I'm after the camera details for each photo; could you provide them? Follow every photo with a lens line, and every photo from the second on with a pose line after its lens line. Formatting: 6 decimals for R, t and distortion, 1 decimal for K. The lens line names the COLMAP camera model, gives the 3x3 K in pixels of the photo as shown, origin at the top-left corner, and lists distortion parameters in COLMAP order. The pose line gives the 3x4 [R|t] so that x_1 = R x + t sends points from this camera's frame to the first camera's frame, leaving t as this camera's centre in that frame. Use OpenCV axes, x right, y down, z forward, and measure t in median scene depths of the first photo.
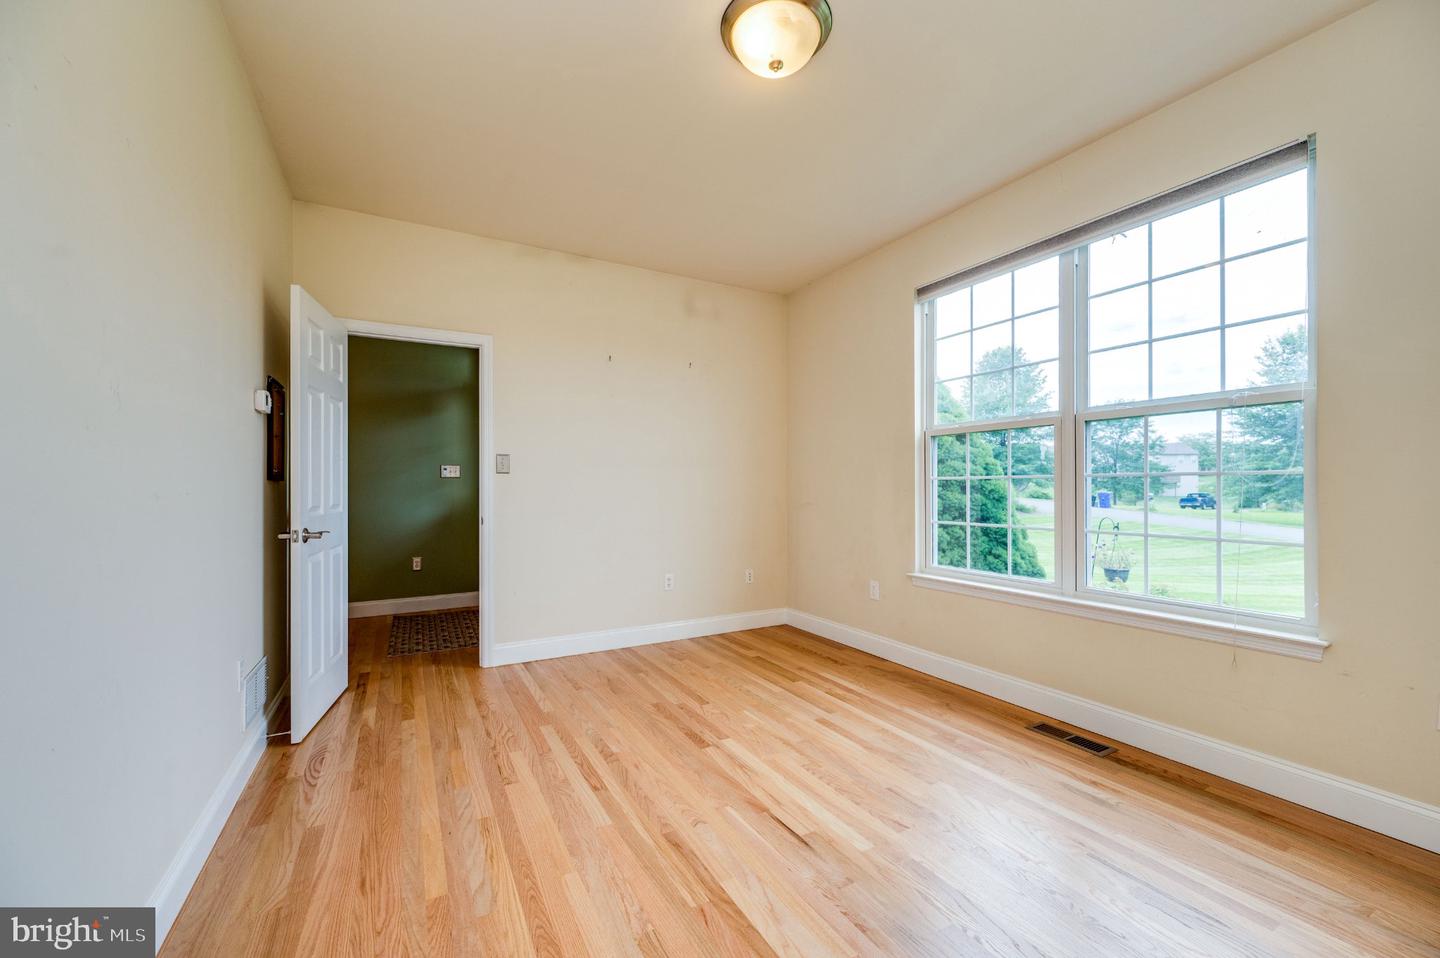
lens RADIAL K [[569.3, 0, 725.8], [0, 569.3, 484.7], [0, 0, 1]] dist [-0.003441, -0.000621]
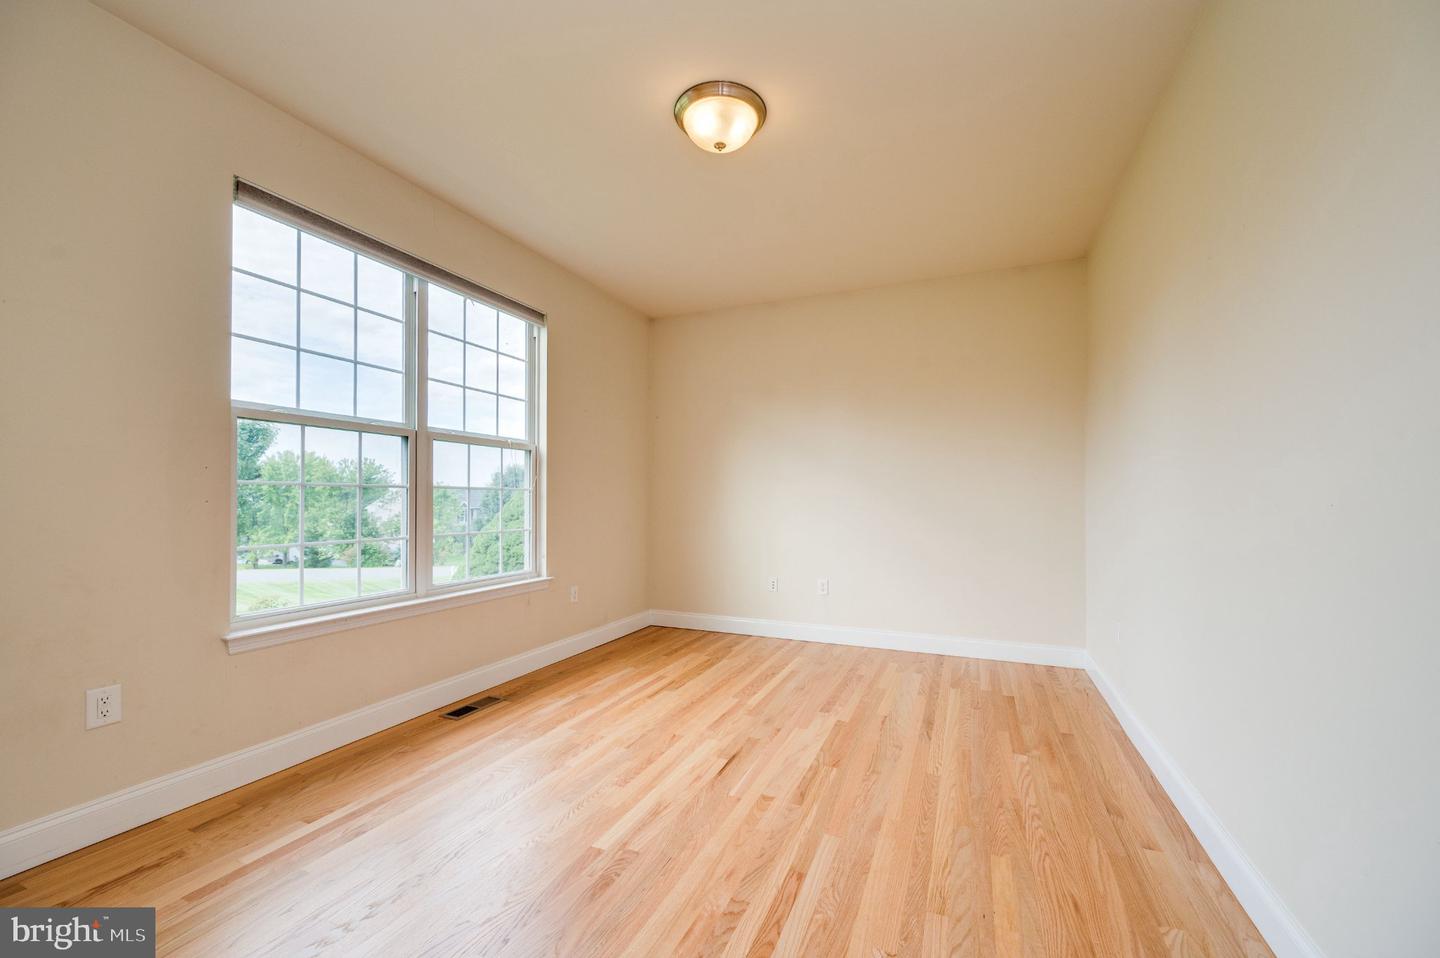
lens RADIAL K [[569.3, 0, 725.7], [0, 569.3, 492.0], [0, 0, 1]] dist [-0.003441, -0.000621]
pose [[-0.605116, 0.013181, 0.796028, -0.765688], [-0.006010, 0.999759, -0.021123, 0.018748], [-0.796115, -0.017566, -0.604891, 1.500396]]
